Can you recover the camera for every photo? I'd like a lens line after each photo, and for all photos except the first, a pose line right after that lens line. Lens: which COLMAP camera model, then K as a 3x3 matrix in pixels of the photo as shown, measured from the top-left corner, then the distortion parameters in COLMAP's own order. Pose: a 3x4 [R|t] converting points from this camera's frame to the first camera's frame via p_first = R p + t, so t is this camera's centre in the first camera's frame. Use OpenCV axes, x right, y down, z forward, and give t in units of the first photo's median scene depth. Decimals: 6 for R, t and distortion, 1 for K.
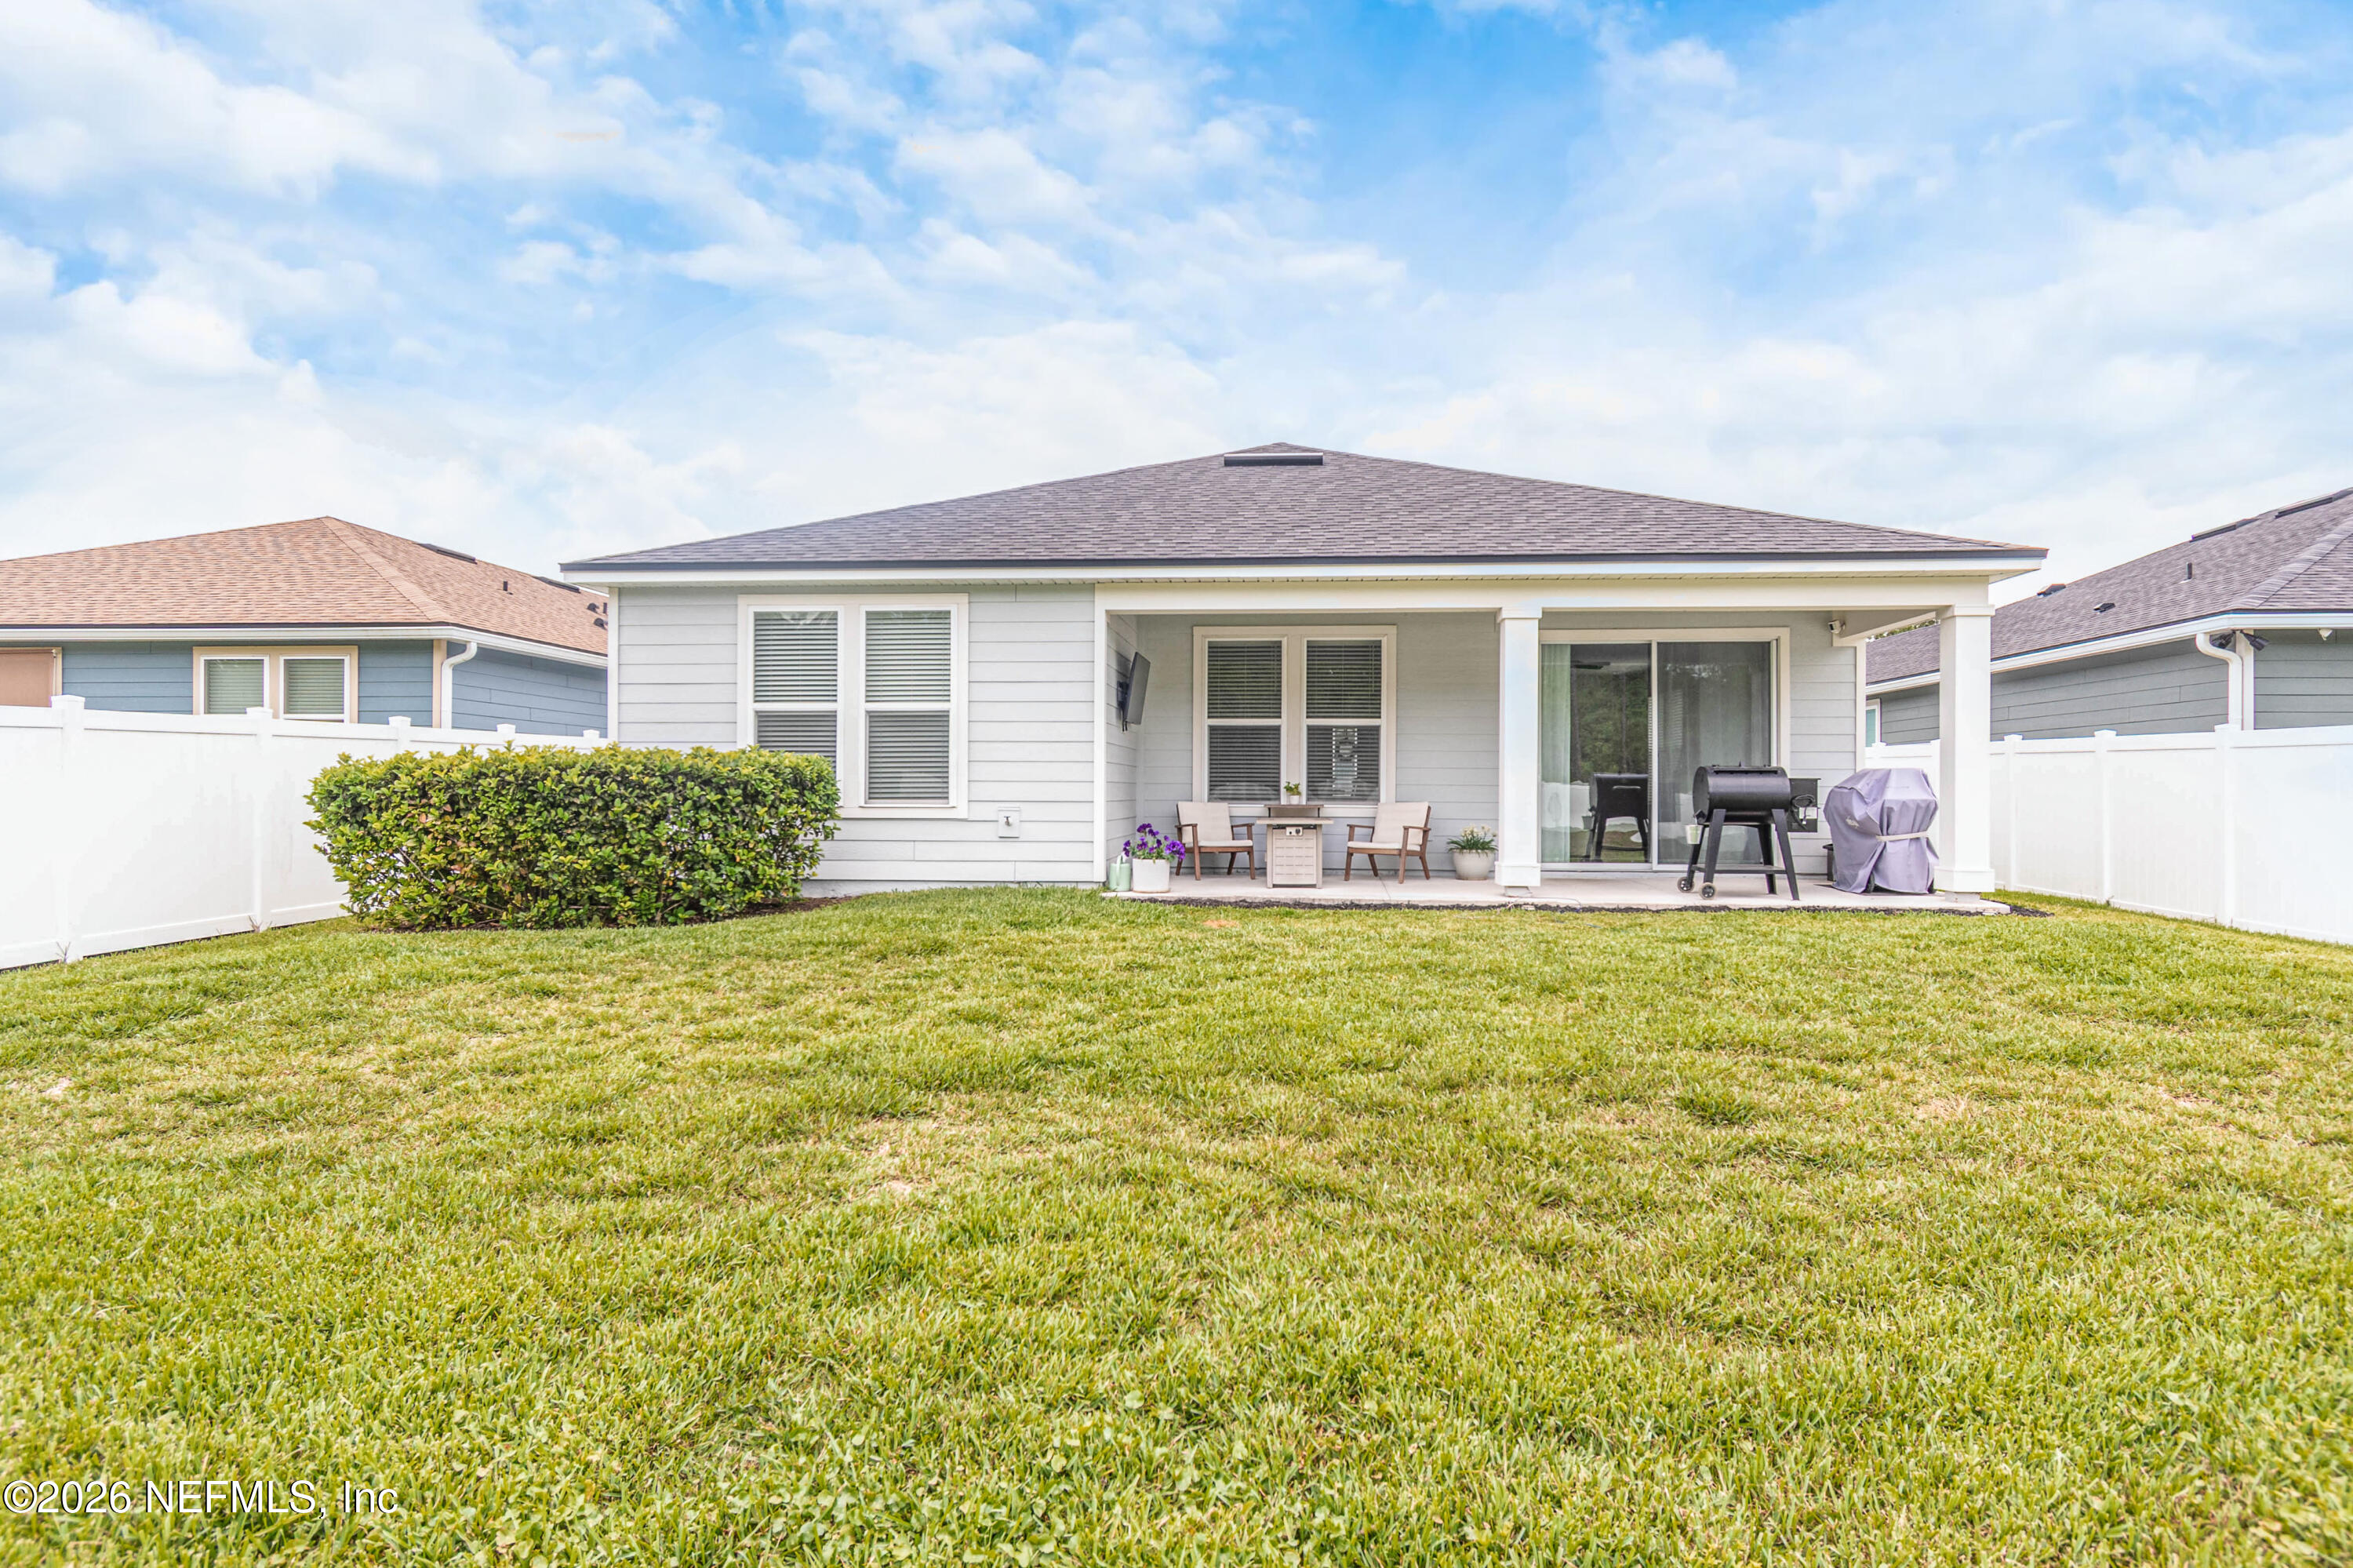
lens RADIAL K [[1336.9, 0, 1176.5], [0, 1336.9, 784.0], [0, 0, 1]] dist [0.004744, 0.000793]
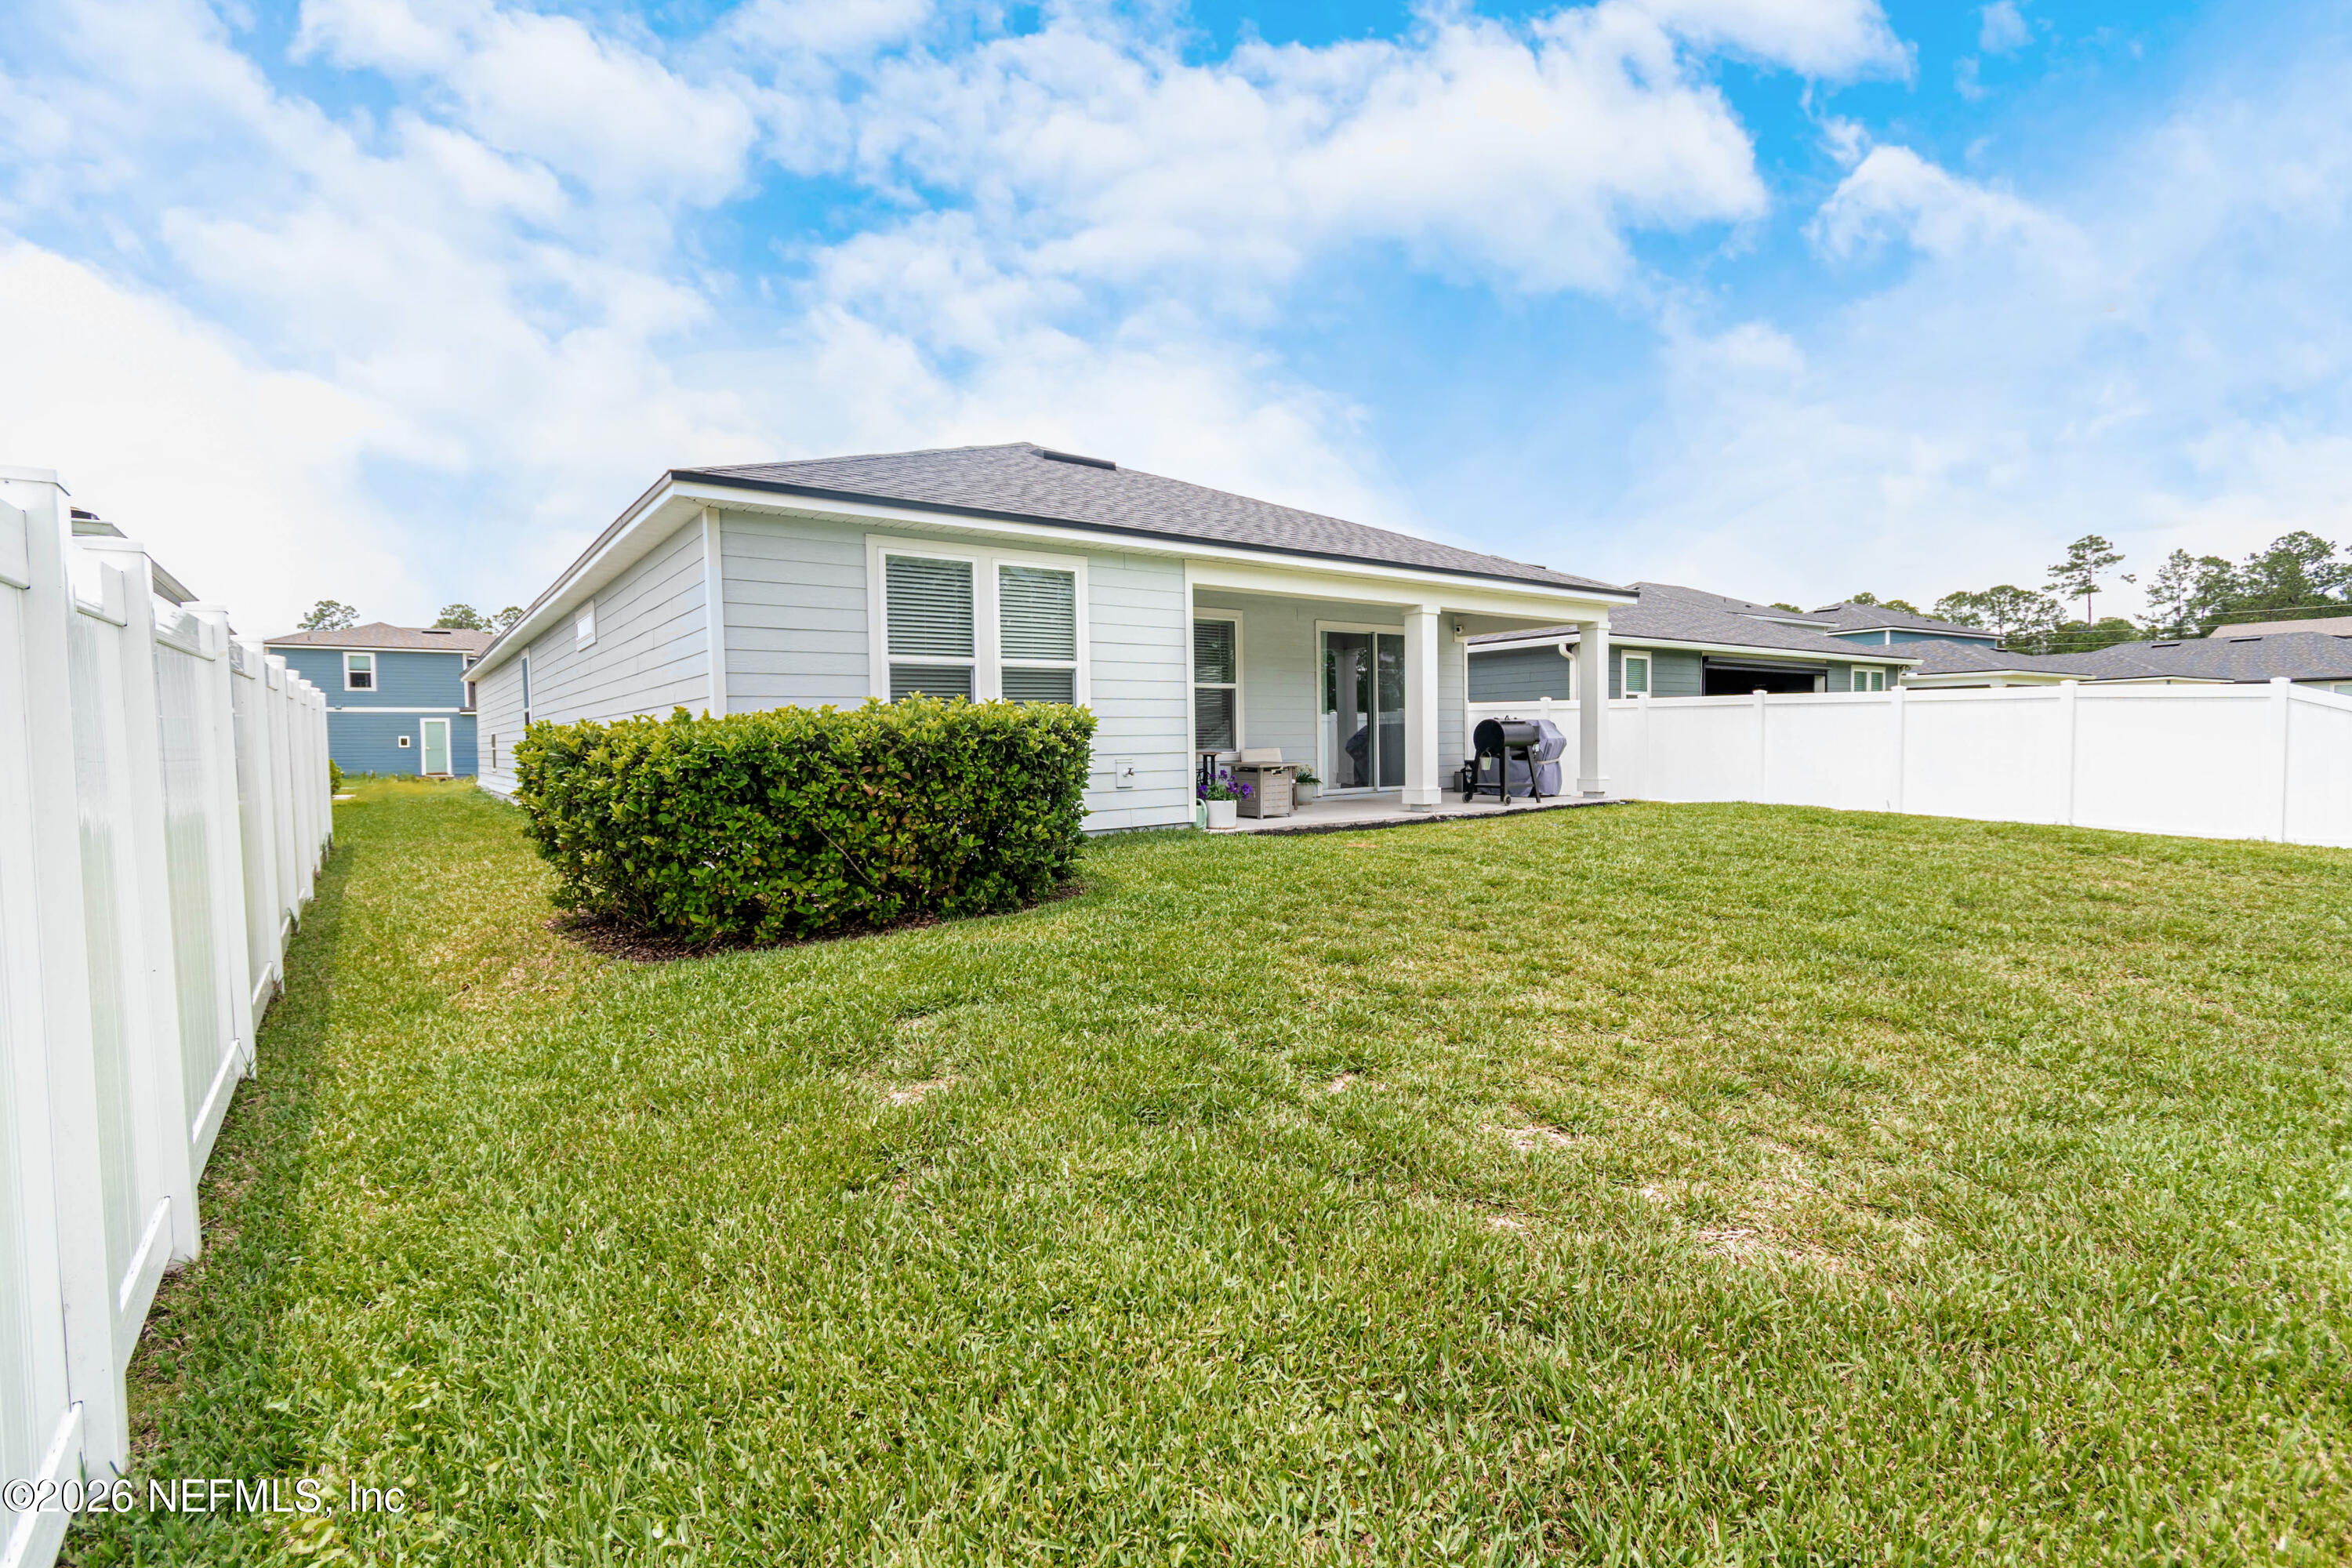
lens RADIAL K [[1074.9, 0, 1175.4], [0, 1074.9, 791.6], [0, 0, 1]] dist [0.002614, 0.000249]
pose [[0.746984, -0.048822, 0.663047, -0.667788], [0.014514, 0.998260, 0.057153, -0.006096], [-0.664684, -0.033069, 0.746393, 0.317634]]
